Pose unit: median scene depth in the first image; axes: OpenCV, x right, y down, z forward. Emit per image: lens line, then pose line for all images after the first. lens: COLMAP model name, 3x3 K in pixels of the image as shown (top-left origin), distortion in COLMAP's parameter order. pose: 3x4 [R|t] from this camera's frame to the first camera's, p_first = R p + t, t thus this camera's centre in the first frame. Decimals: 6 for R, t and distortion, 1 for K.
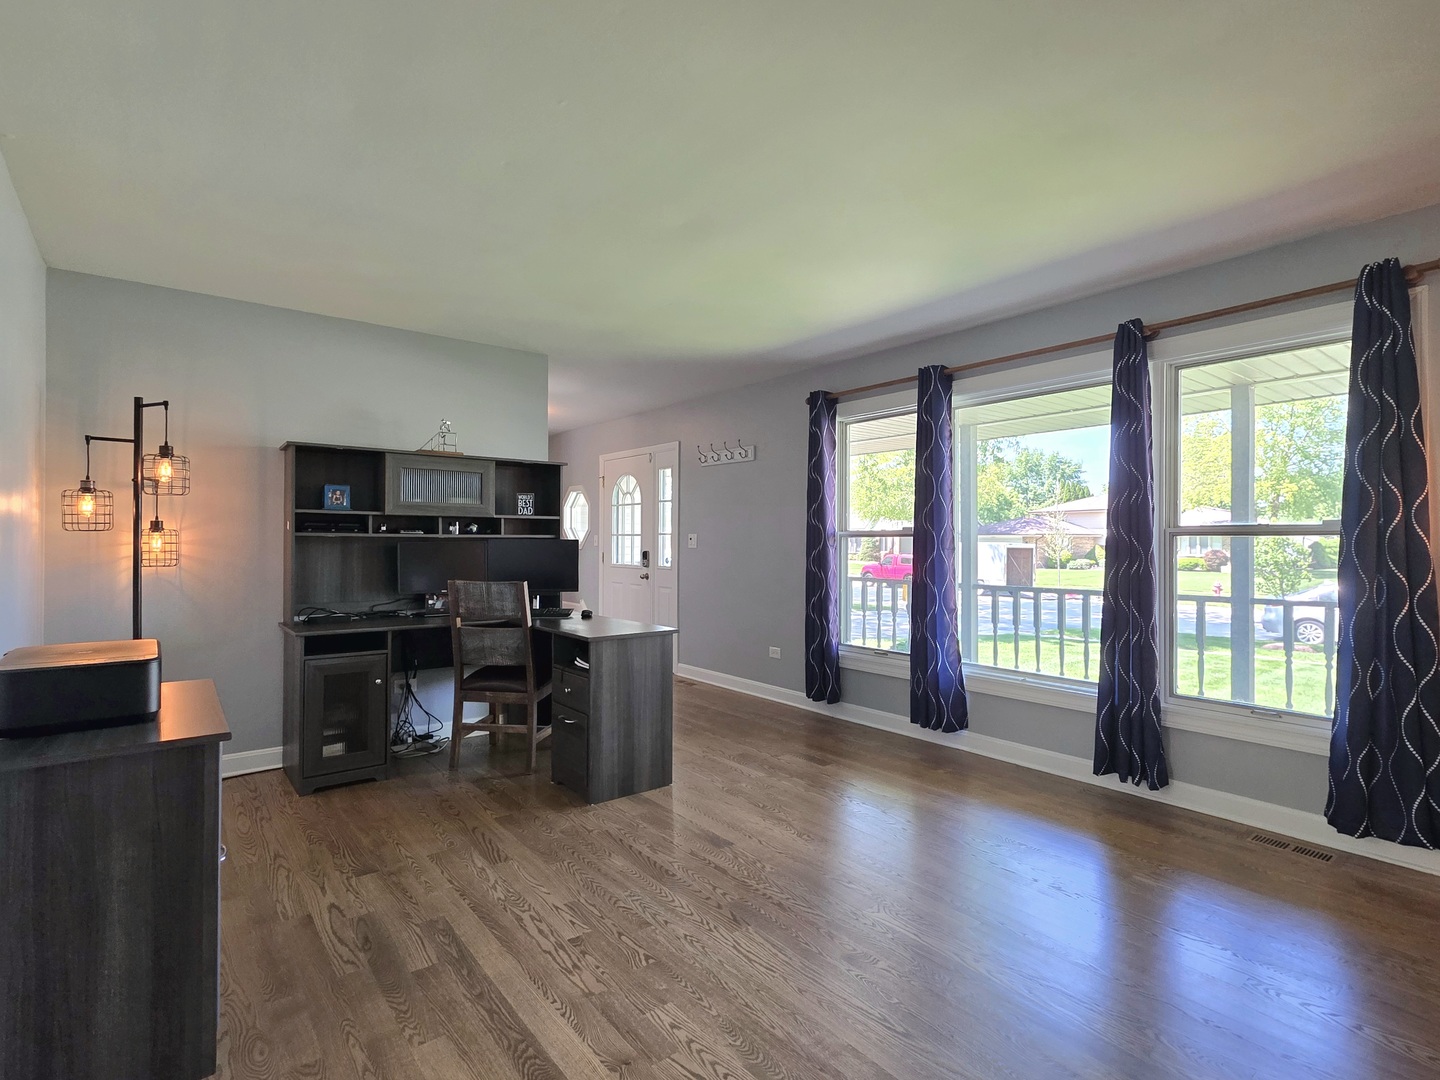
lens RADIAL K [[717.5, 0, 720.8], [0, 717.5, 535.9], [0, 0, 1]] dist [0.002466, -0.001013]
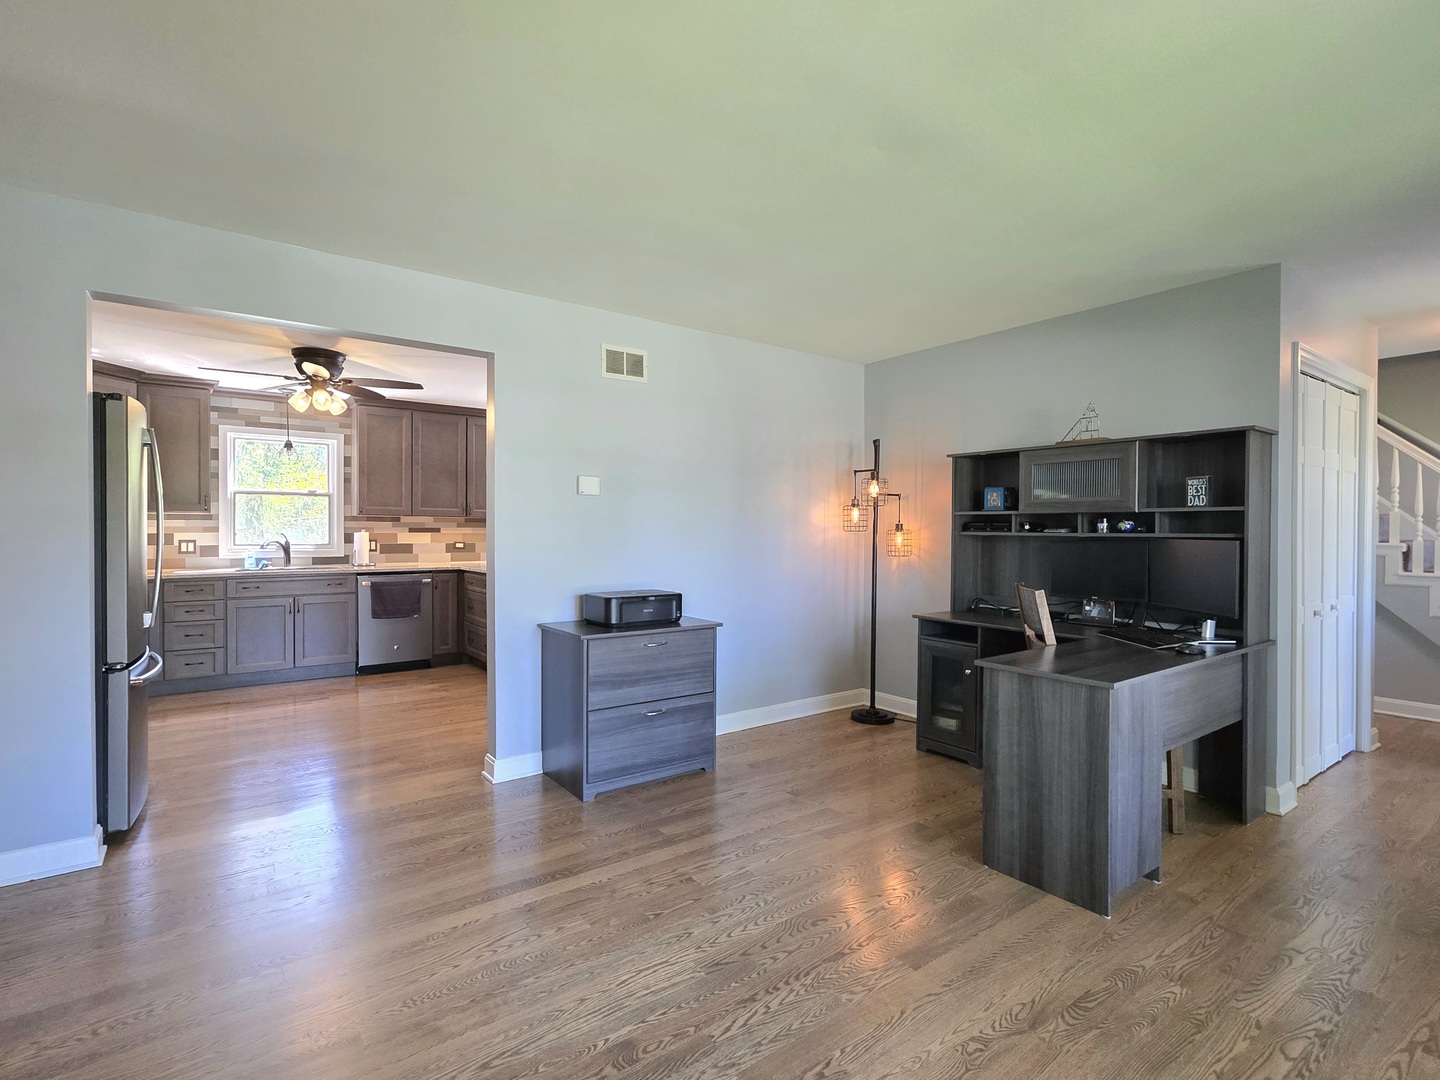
lens RADIAL K [[717.5, 0, 720.8], [0, 717.5, 535.9], [0, 0, 1]] dist [0.002466, -0.001013]
pose [[-0.040216, 0.007512, -0.999163, 0.615365], [0.005961, 0.999956, 0.007278, -0.009109], [0.999173, -0.005664, -0.040259, 0.695338]]
